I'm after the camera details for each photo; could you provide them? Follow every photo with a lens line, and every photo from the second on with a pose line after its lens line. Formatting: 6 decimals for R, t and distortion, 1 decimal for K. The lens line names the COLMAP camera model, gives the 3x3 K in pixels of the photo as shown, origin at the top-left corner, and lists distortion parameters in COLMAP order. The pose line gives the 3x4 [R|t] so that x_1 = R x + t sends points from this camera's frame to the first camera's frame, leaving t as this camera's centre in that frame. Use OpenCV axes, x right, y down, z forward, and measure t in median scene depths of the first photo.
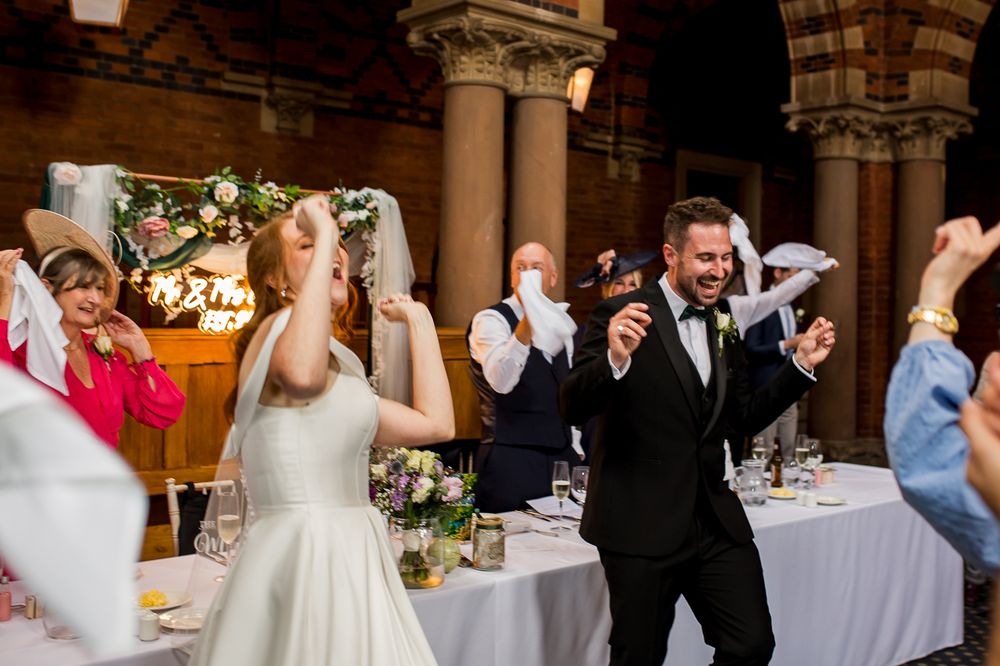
lens RADIAL K [[1050.9, 0, 500.0], [0, 1050.9, 333.0], [0, 0, 1]] dist [-0.041394, 0.052594]
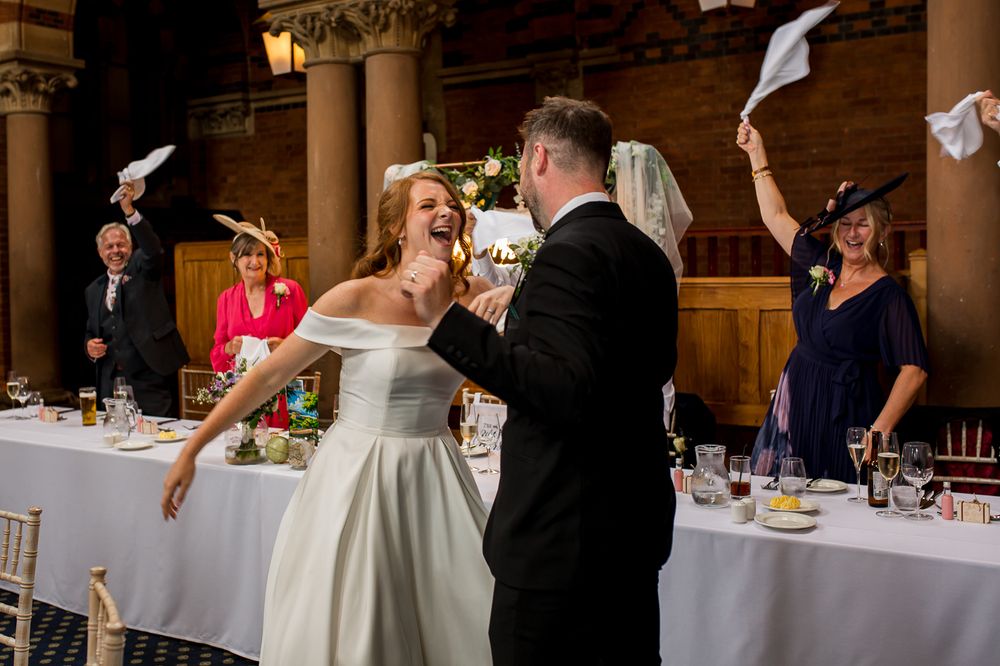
lens RADIAL K [[1050.9, 0, 500.6], [0, 1050.9, 299.2], [0, 0, 1]] dist [-0.013661, 0.025479]
pose [[0.320941, 0.005042, -0.947086, 0.444730], [0.005471, 0.999959, 0.007178, 0.005458], [0.947083, -0.007485, 0.320900, 0.296874]]
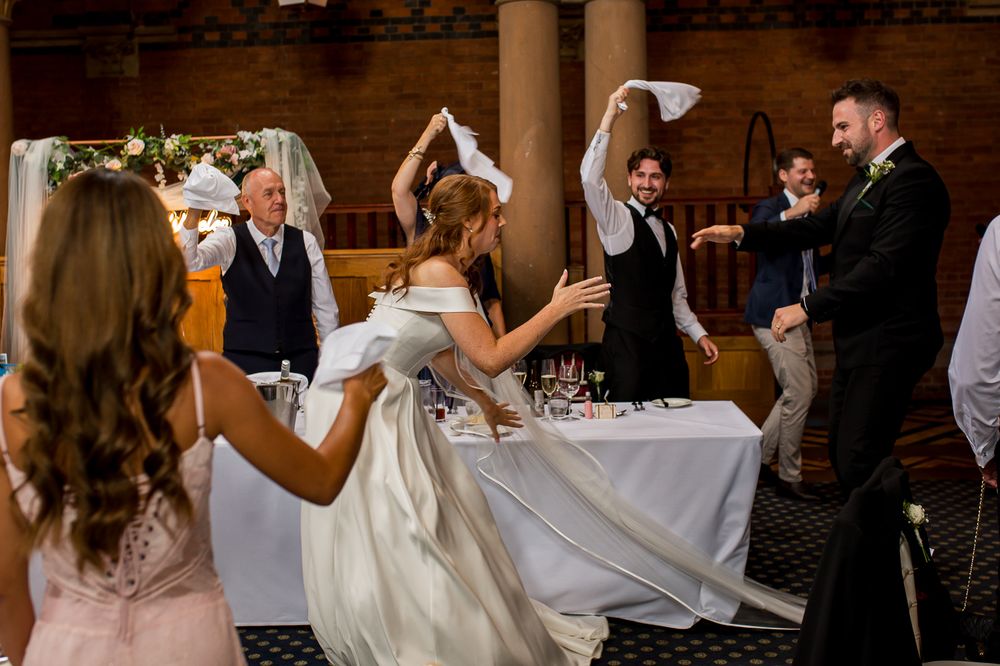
lens RADIAL K [[1050.9, 0, 500.0], [0, 1050.9, 333.0], [0, 0, 1]] dist [-0.041394, 0.052594]
pose [[0.740939, 0.029420, -0.670928, 0.458559], [0.023004, 0.997342, 0.069138, 0.007352], [0.671178, -0.066661, 0.738293, 0.162579]]
